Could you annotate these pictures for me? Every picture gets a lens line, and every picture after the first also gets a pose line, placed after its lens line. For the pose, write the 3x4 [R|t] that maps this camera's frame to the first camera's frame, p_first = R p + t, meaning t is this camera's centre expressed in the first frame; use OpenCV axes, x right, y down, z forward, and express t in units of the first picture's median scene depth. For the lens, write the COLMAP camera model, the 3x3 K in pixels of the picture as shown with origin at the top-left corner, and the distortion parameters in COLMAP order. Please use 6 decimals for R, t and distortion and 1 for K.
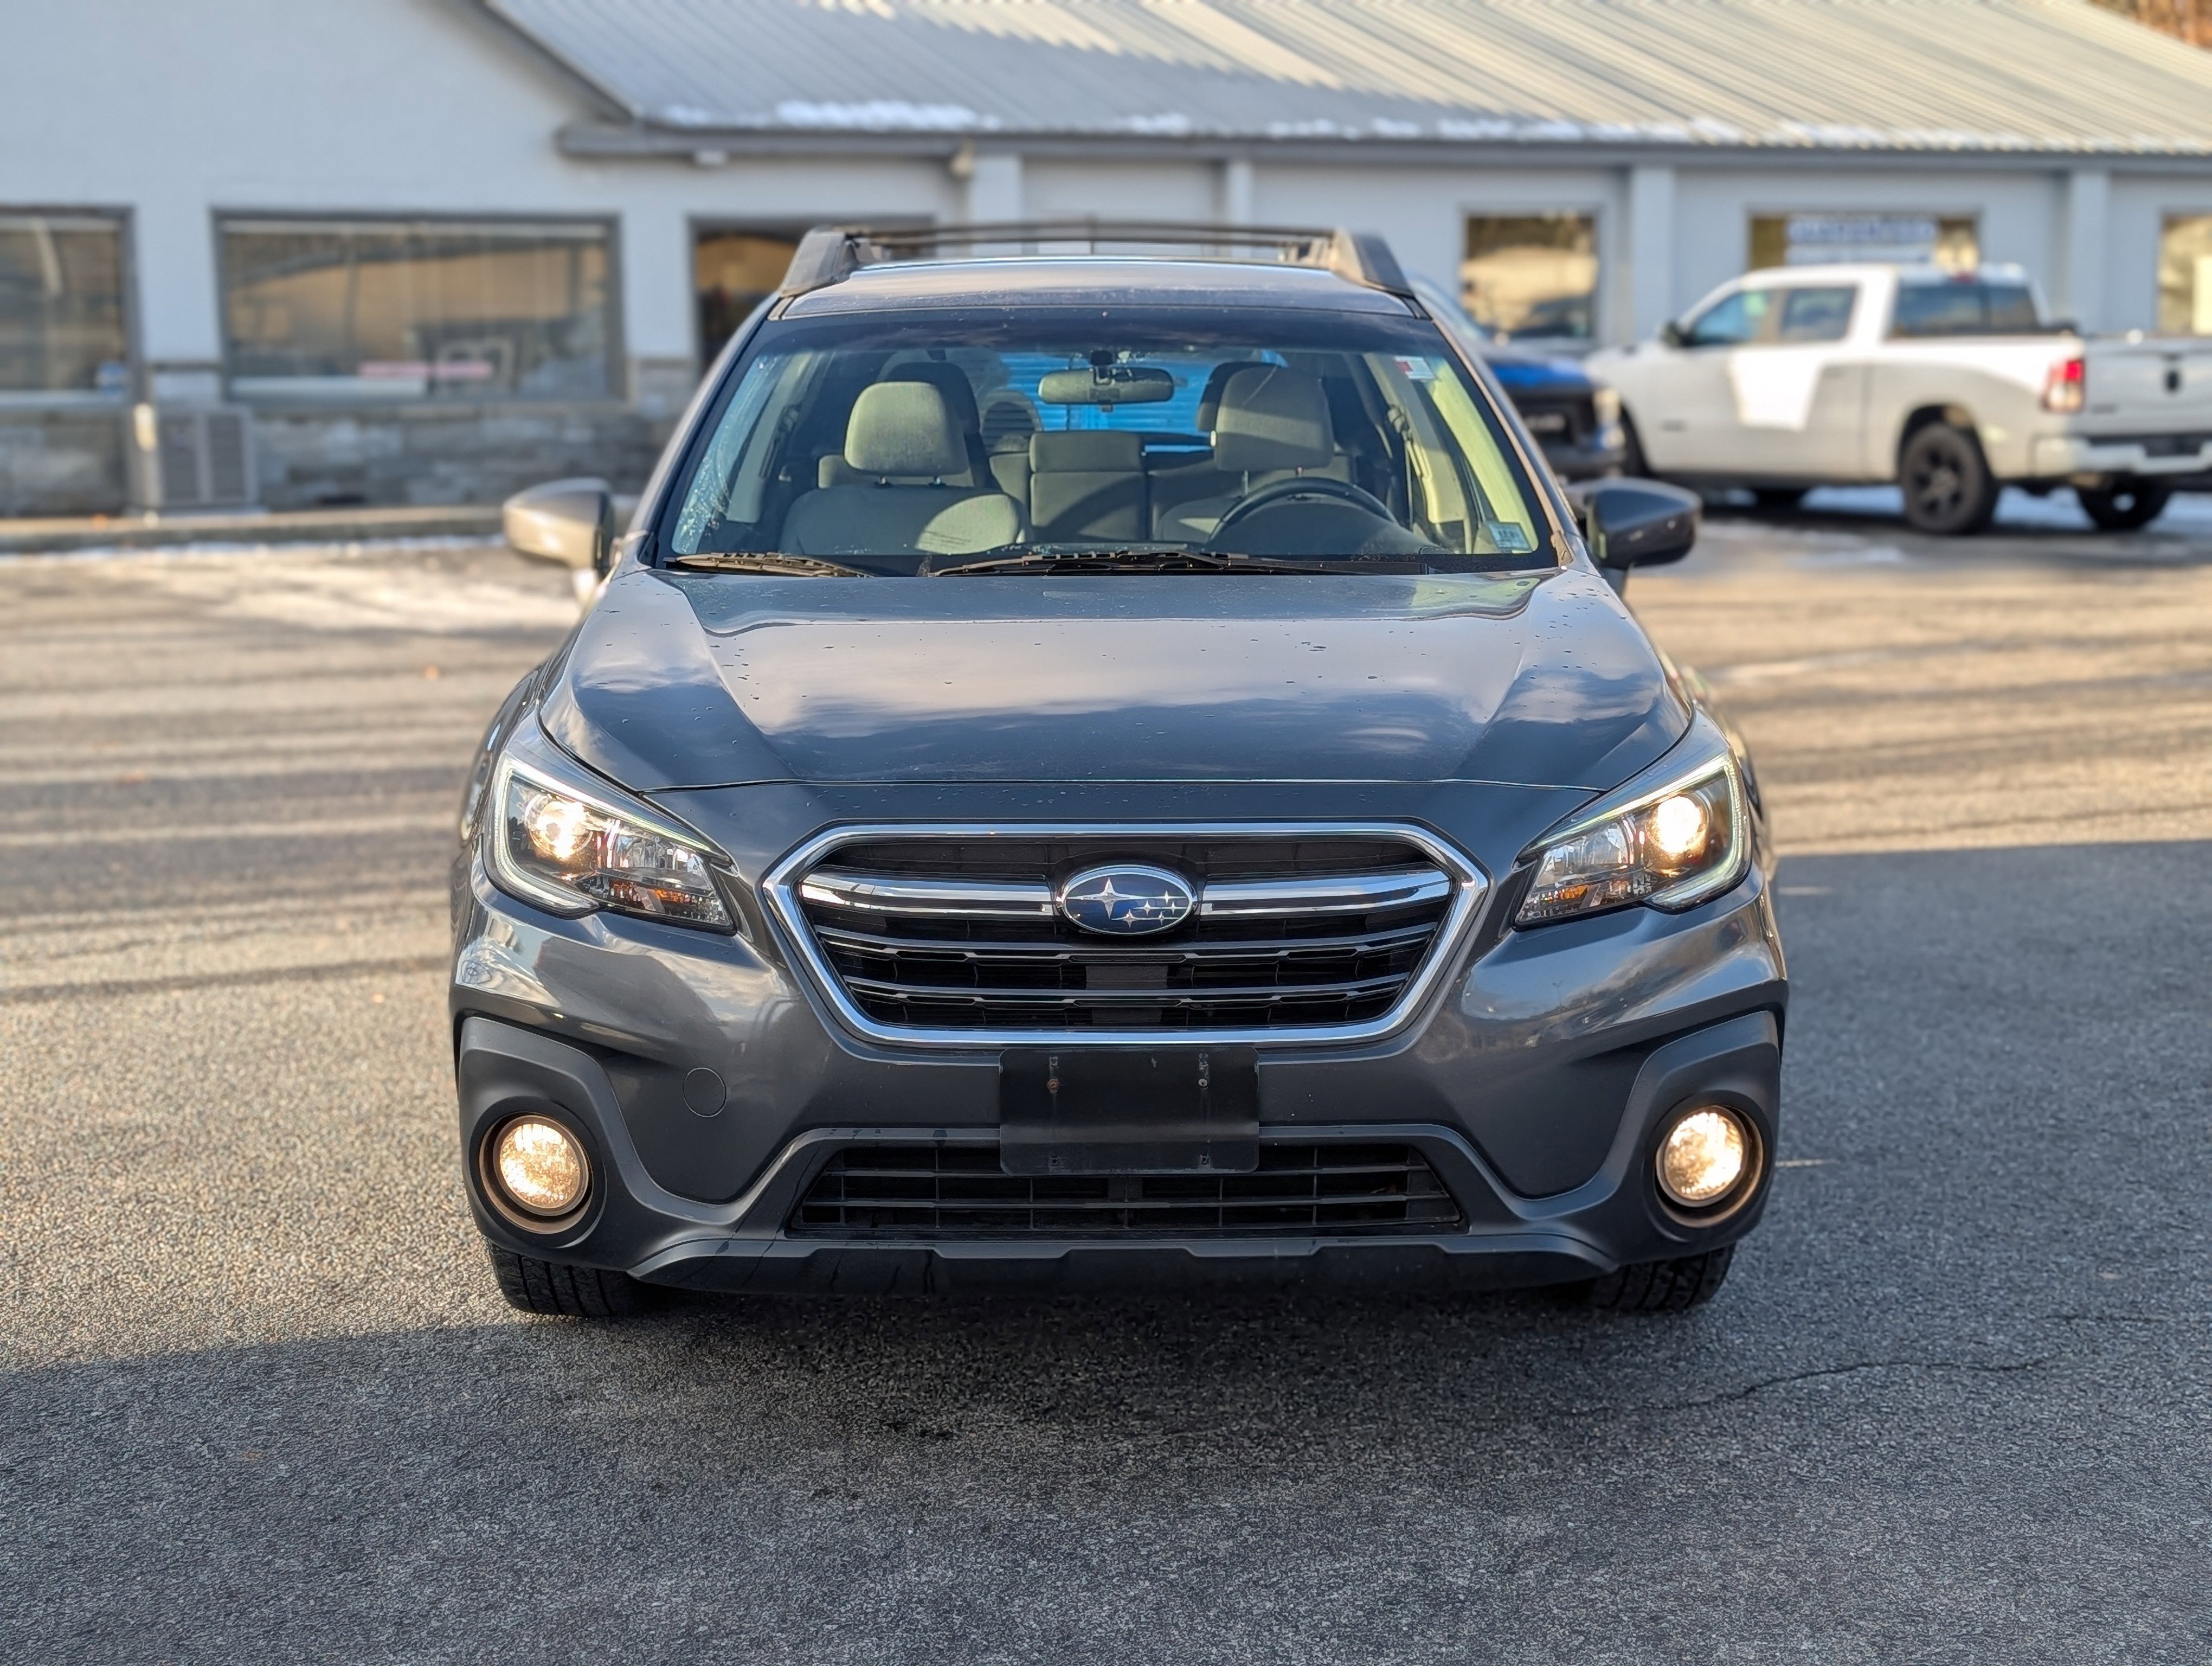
lens RADIAL K [[3174.2, 0, 1106.0], [0, 3174.2, 833.0], [0, 0, 1]] dist [0.229293, -0.943930]
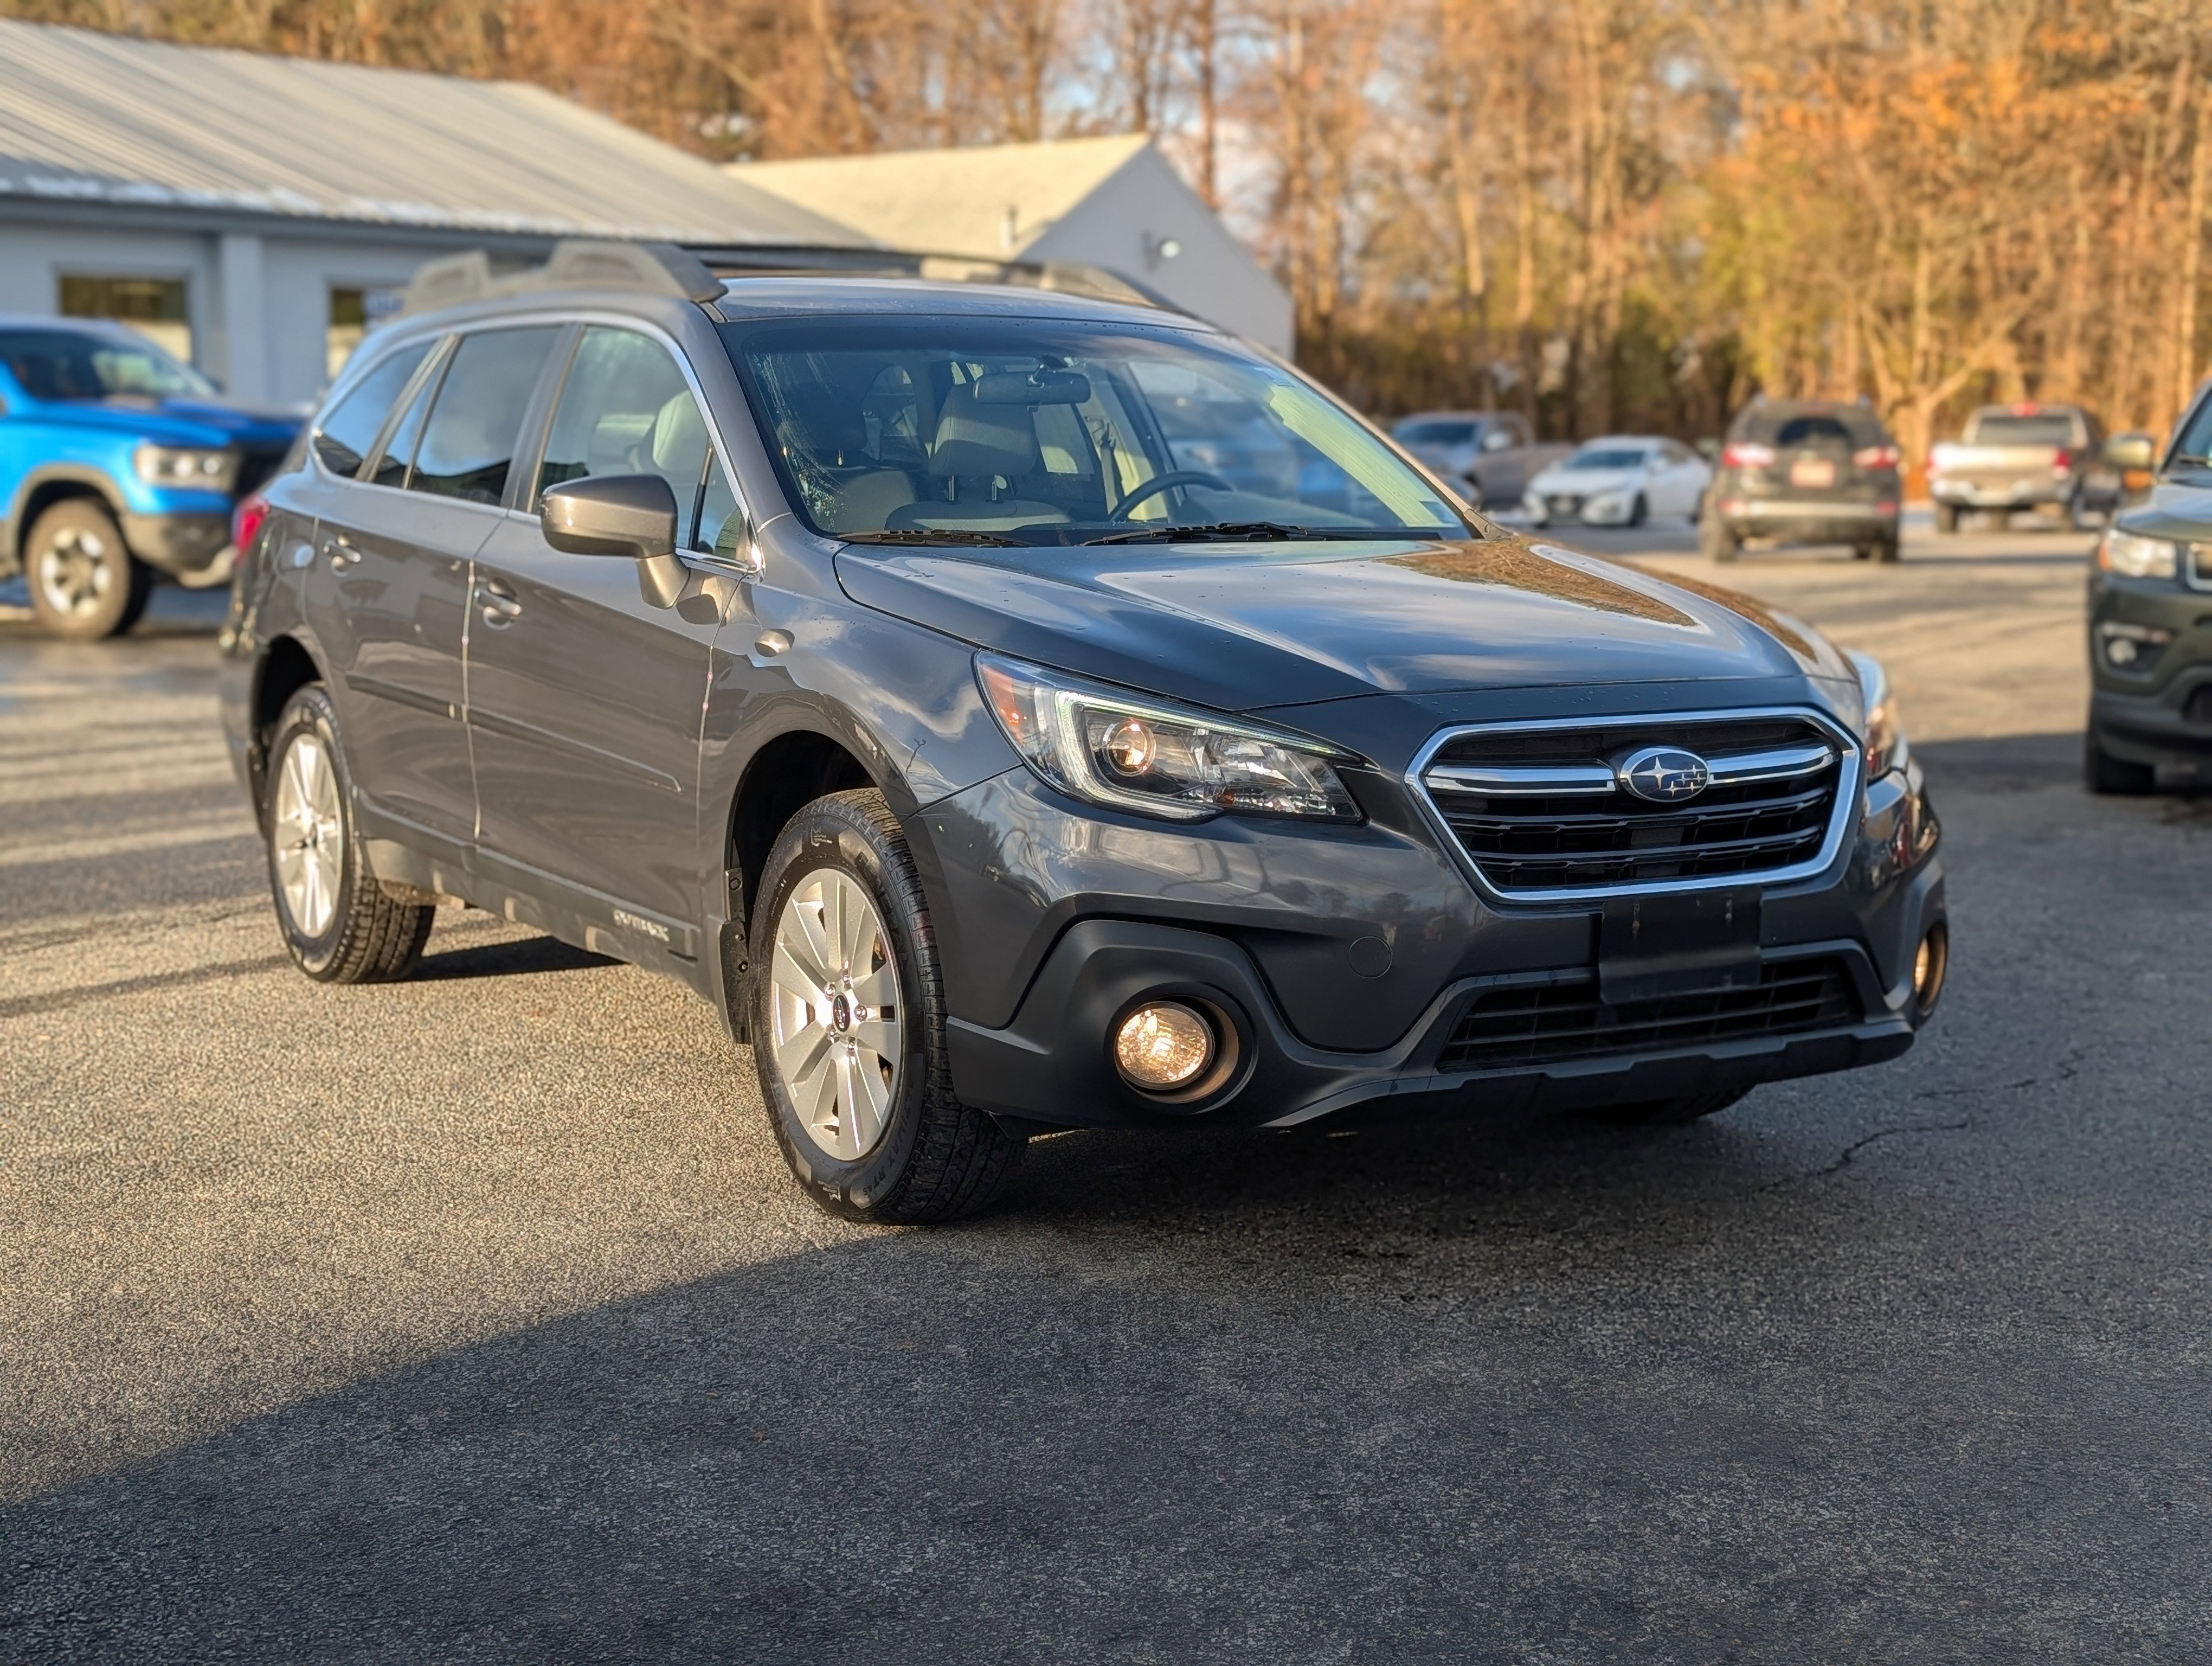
lens RADIAL K [[3174.2, 0, 1106.0], [0, 3174.2, 833.0], [0, 0, 1]] dist [0.229293, -0.943930]
pose [[0.861645, -0.055173, 0.504504, -0.800412], [0.068574, 0.997614, -0.008018, 0.038377], [-0.502858, 0.041505, 0.863372, 0.034819]]
